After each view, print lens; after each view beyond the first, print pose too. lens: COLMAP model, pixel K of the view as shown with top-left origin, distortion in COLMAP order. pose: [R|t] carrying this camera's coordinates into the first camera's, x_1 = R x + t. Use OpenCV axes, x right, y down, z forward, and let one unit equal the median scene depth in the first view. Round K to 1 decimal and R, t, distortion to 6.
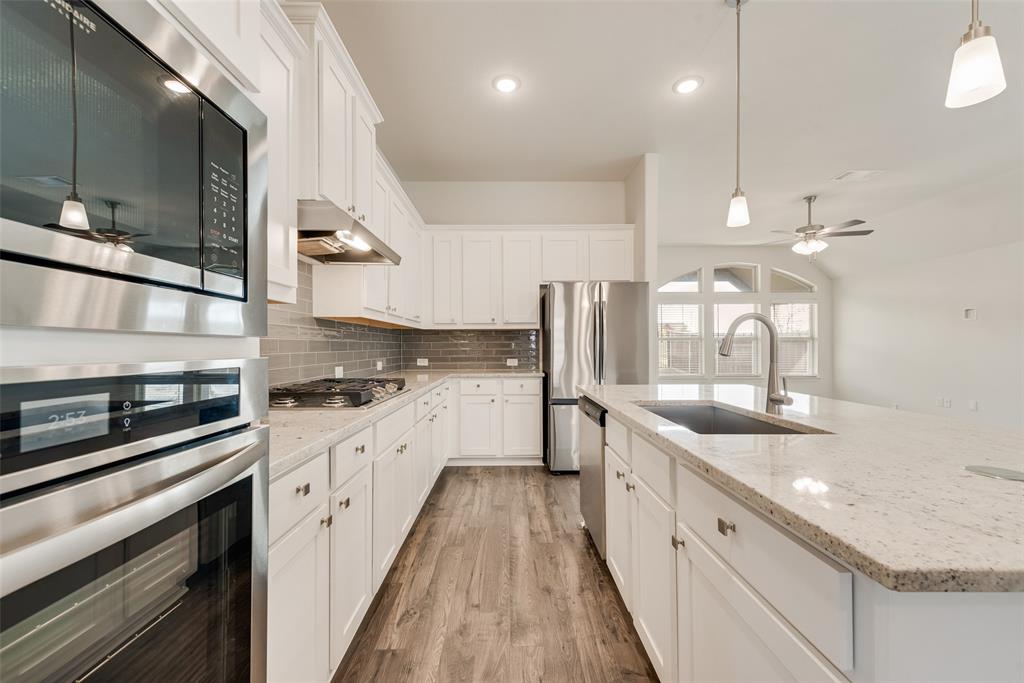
lens RADIAL K [[404.6, 0, 507.7], [0, 404.6, 345.4], [0, 0, 1]] dist [0.012284, -0.003115]
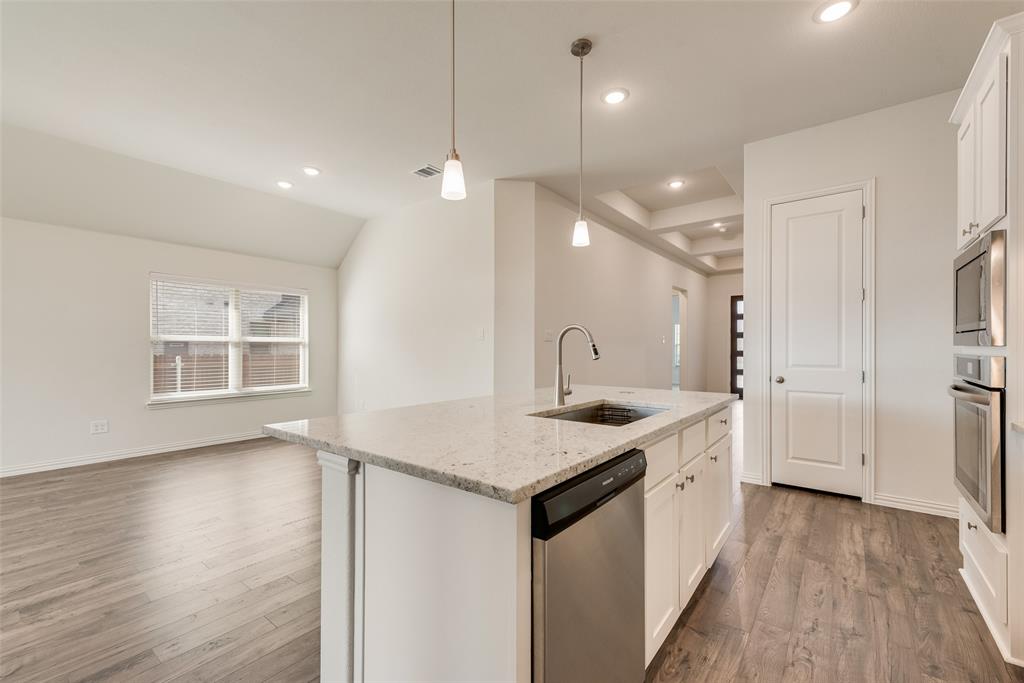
lens RADIAL K [[412.7, 0, 521.5], [0, 412.7, 346.0], [0, 0, 1]] dist [-0.003420, 0.001238]
pose [[-0.788416, 0.006992, 0.615103, -0.013189], [0.002797, 0.999966, -0.007783, -0.001892], [-0.615136, -0.004416, -0.788408, 1.045110]]
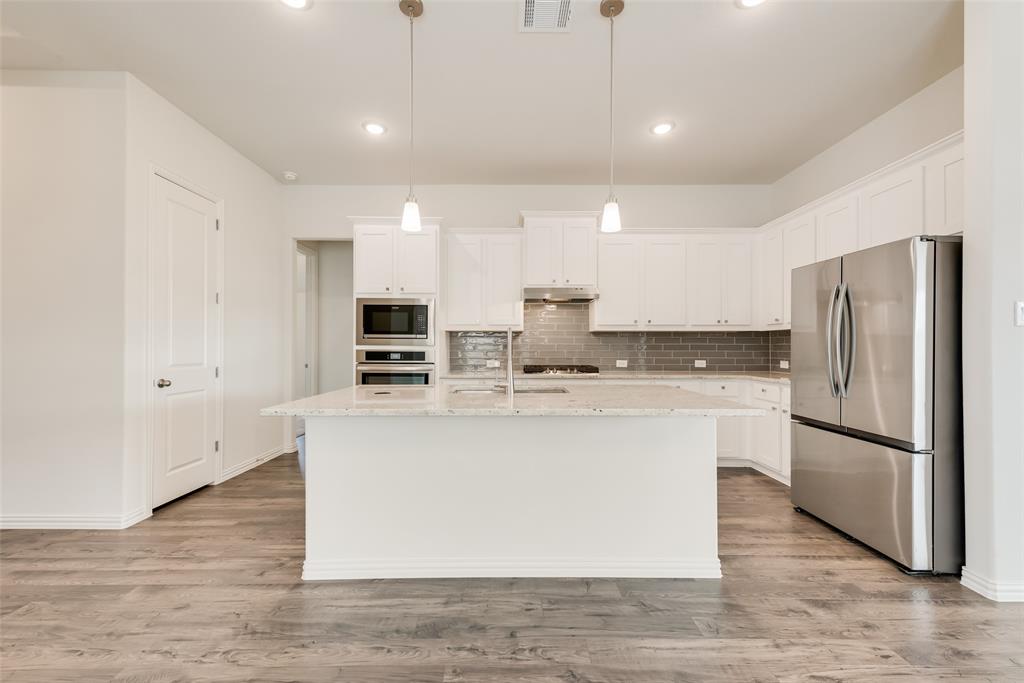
lens RADIAL K [[412.7, 0, 499.8], [0, 412.7, 330.4], [0, 0, 1]] dist [-0.003420, 0.001238]
pose [[-0.027621, -0.043046, -0.998691, 1.104683], [0.000612, 0.999071, -0.043080, 0.003313], [0.999618, -0.001801, -0.027569, 0.513502]]
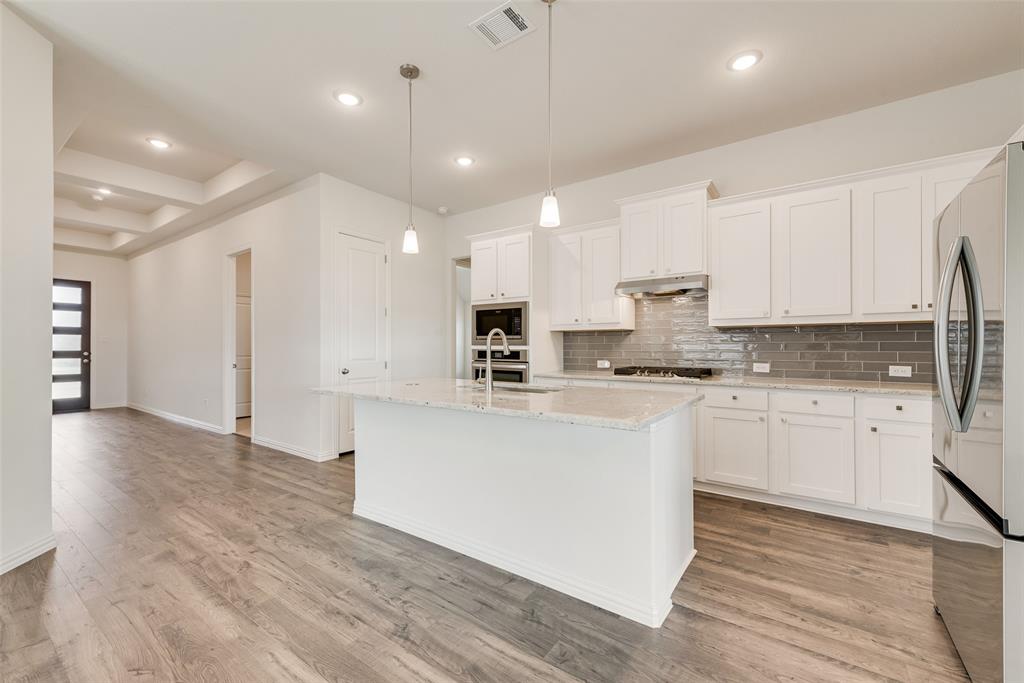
lens RADIAL K [[412.7, 0, 490.3], [0, 412.7, 332.9], [0, 0, 1]] dist [-0.003420, 0.001238]
pose [[-0.613680, -0.027850, -0.789063, 0.987317], [0.002071, 0.999317, -0.036882, 0.003689], [0.789552, -0.024269, -0.613204, 1.022186]]
